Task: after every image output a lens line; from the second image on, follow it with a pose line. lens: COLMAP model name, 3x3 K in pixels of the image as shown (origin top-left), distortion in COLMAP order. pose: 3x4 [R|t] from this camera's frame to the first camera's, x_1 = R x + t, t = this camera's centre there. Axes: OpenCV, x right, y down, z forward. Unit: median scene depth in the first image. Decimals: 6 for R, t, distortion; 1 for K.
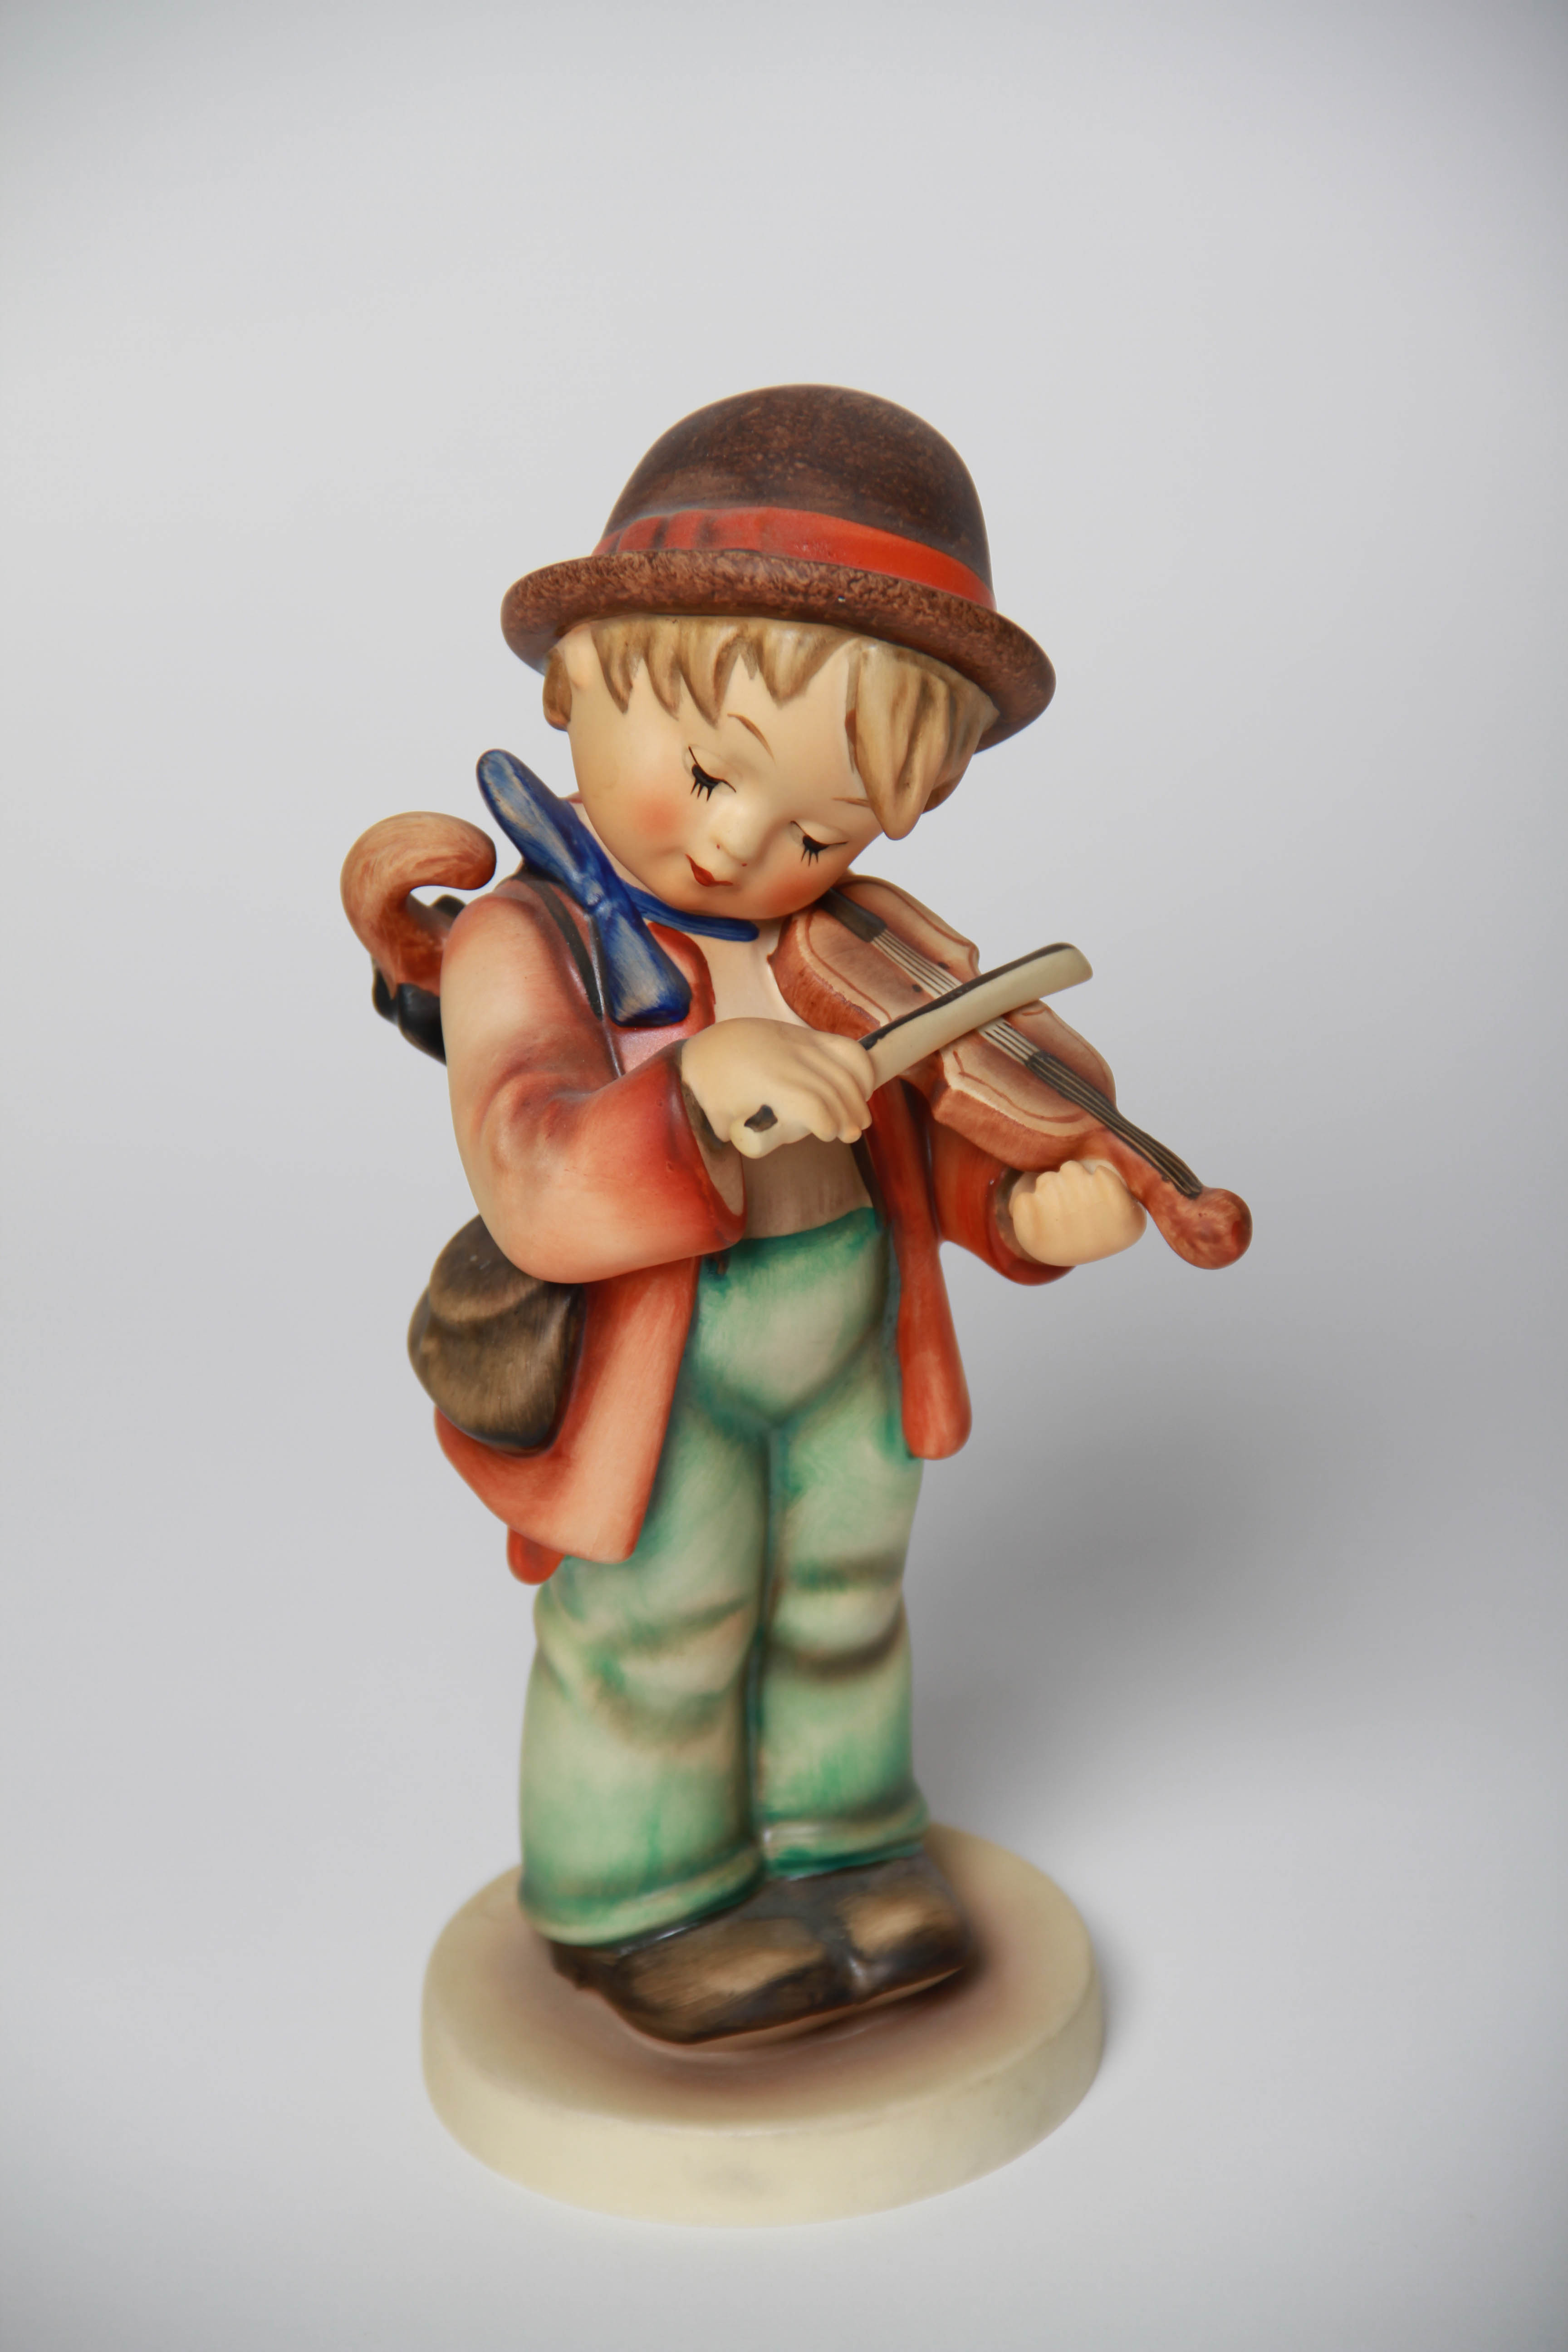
lens RADIAL K [[11221.9, 0, 784.0], [0, 11221.9, 1176.0], [0, 0, 1]] dist [1.090566, 2.690569]
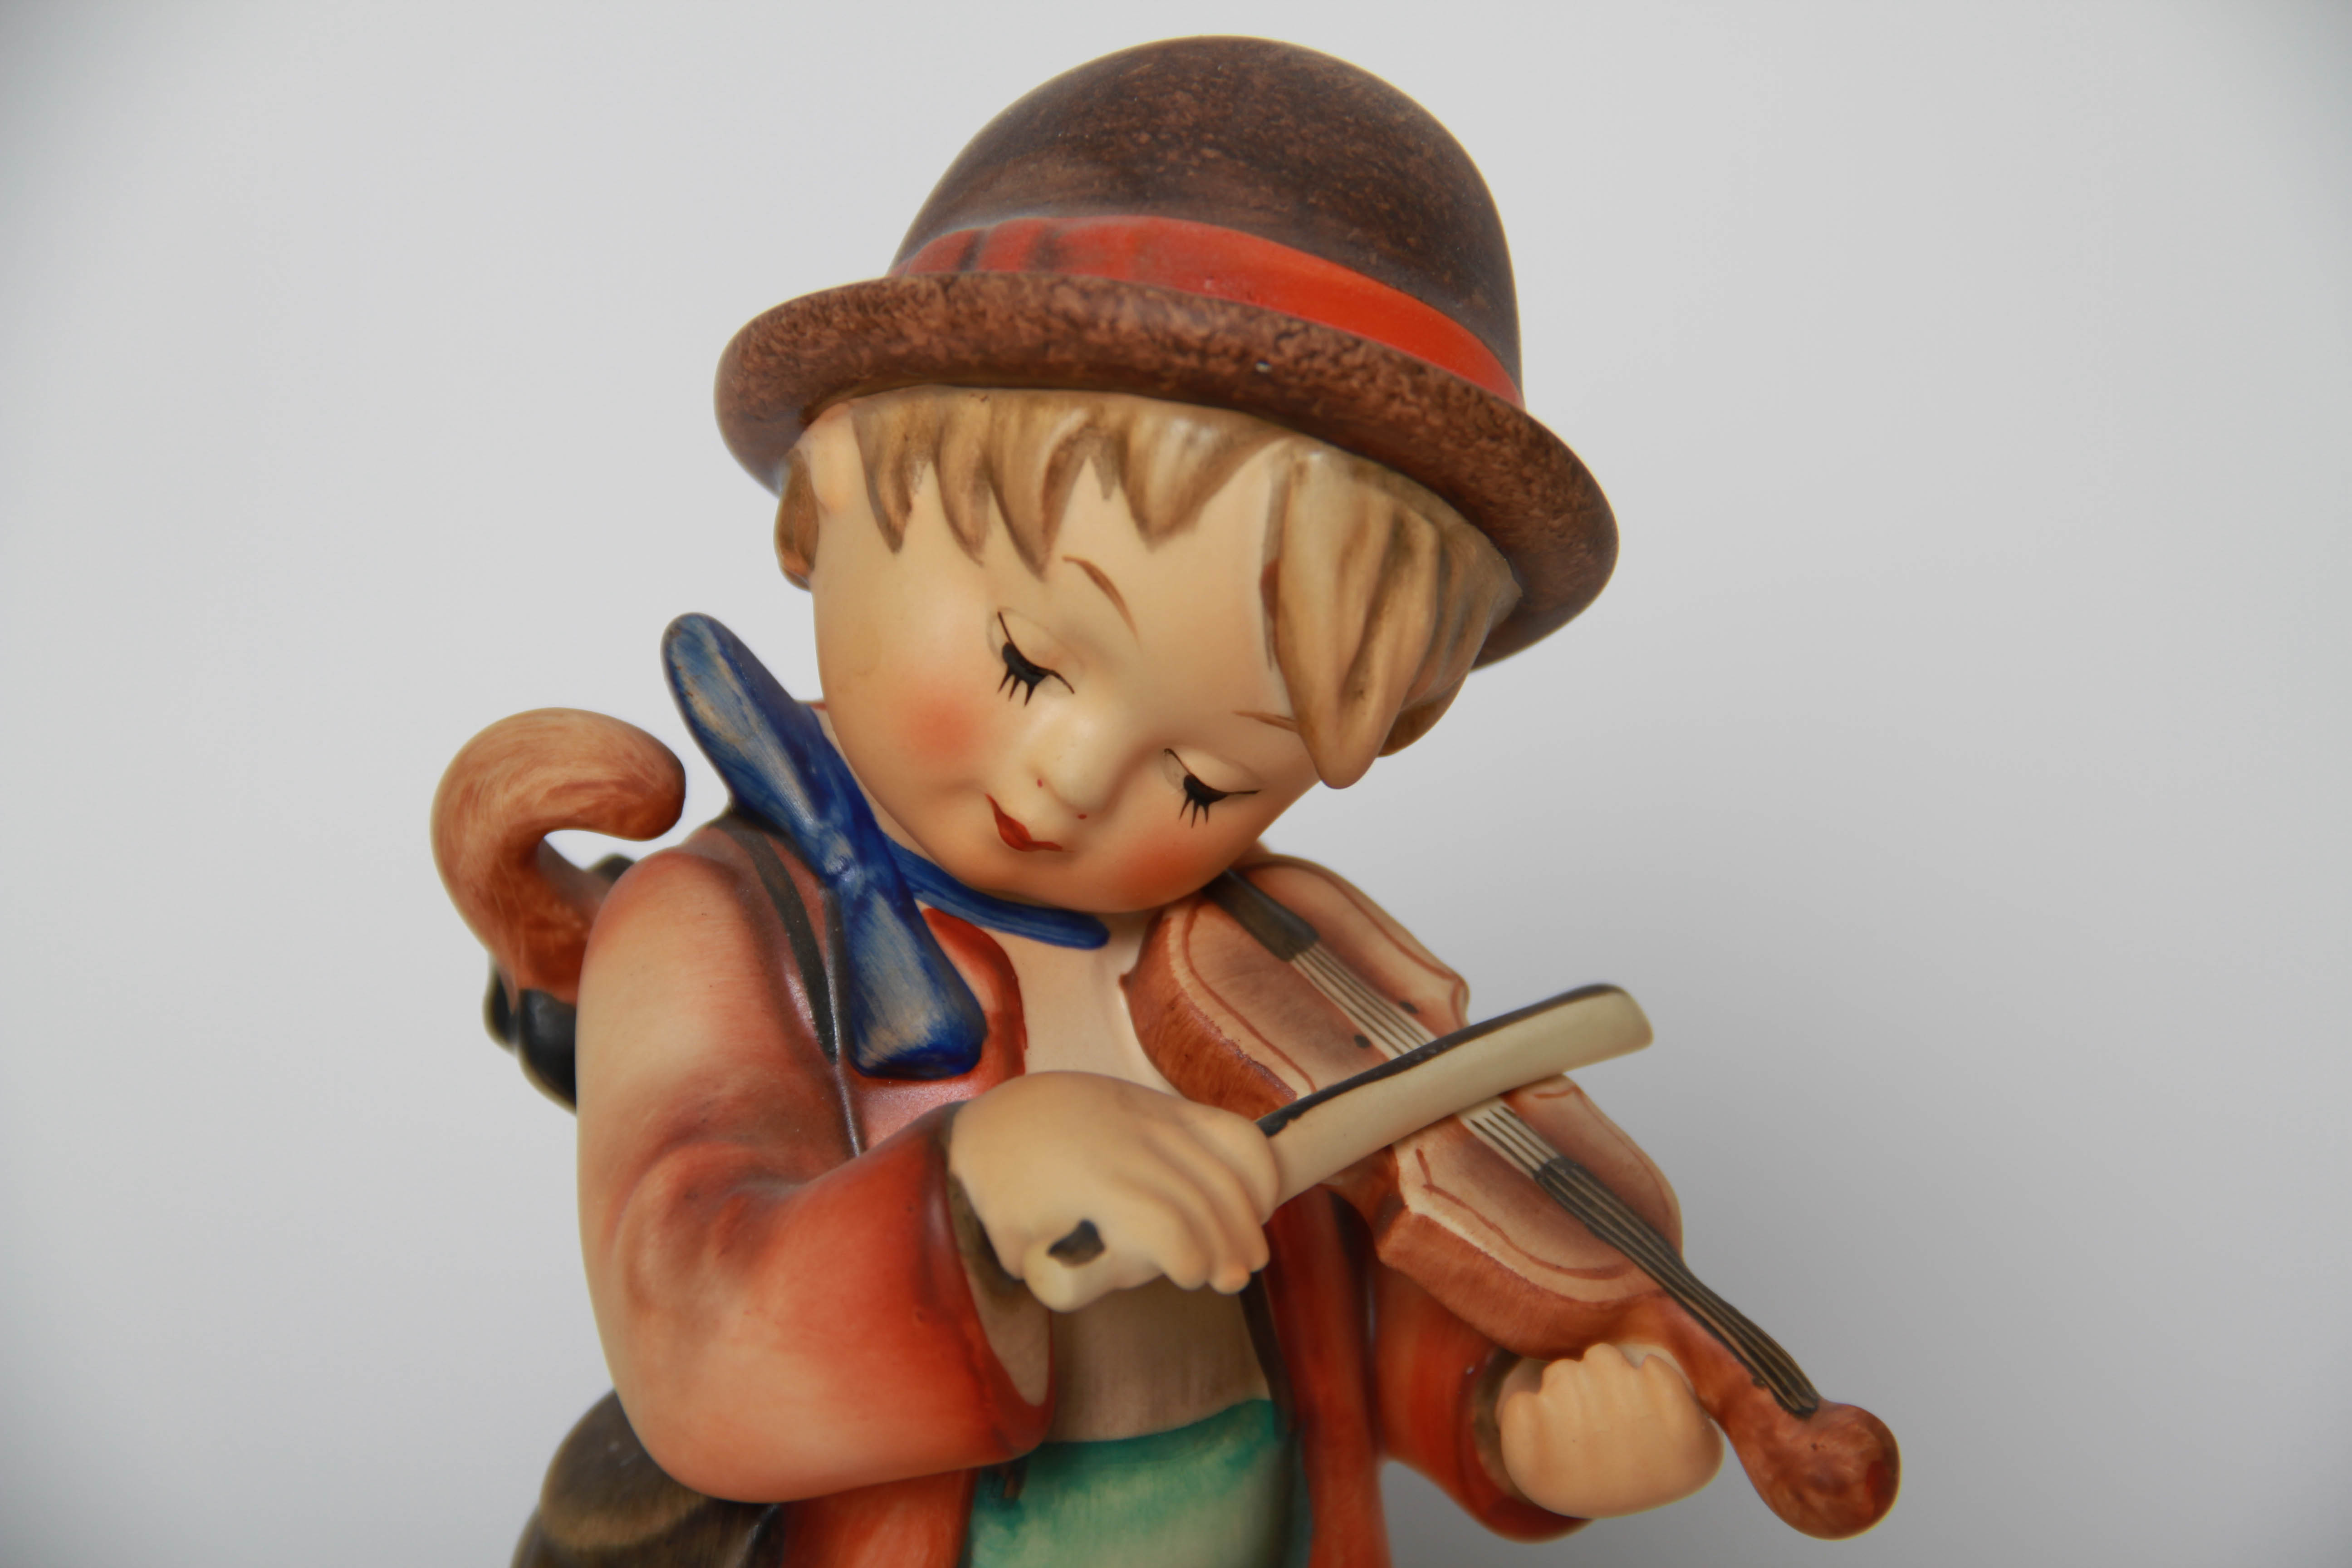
lens RADIAL K [[7401.7, 0, 1176.0], [0, 7401.7, 784.0], [0, 0, 1]] dist [0.229070, 0.614629]
pose [[0.998040, 0.054793, -0.030236, 0.013223], [-0.056629, 0.996366, -0.063630, -0.004615], [0.026640, 0.065217, 0.997515, 0.605748]]
